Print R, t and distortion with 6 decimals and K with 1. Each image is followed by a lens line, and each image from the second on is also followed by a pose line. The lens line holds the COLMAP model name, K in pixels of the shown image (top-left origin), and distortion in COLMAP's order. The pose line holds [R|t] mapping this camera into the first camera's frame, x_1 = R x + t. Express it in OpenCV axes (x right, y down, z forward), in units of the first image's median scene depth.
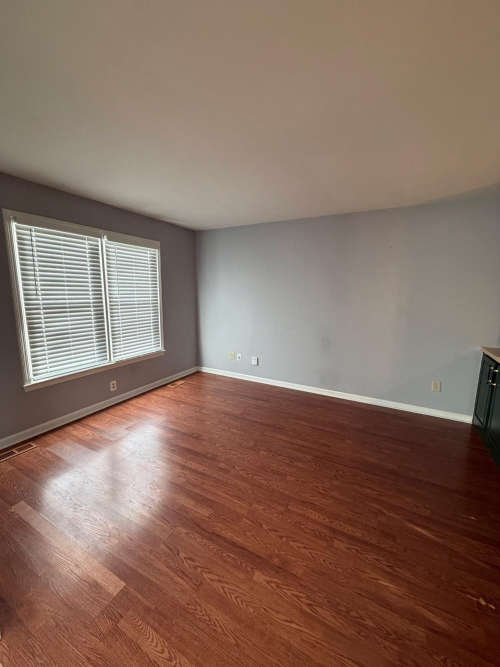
lens RADIAL K [[268.4, 0, 253.2], [0, 268.4, 335.8], [0, 0, 1]] dist [0.004572, 0.000414]
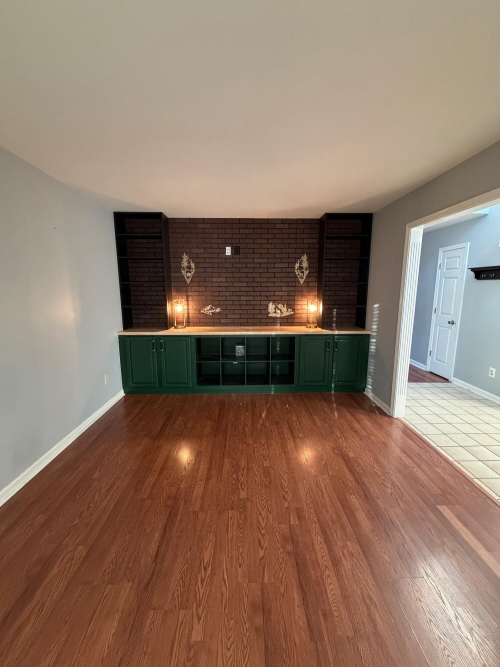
lens RADIAL K [[268.4, 0, 252.0], [0, 268.4, 331.7], [0, 0, 1]] dist [0.004572, 0.000414]
pose [[-0.499312, -0.152982, 0.852809, -0.676309], [0.136554, 0.958092, 0.251819, -0.252489], [-0.855594, 0.242191, -0.457497, 1.442176]]
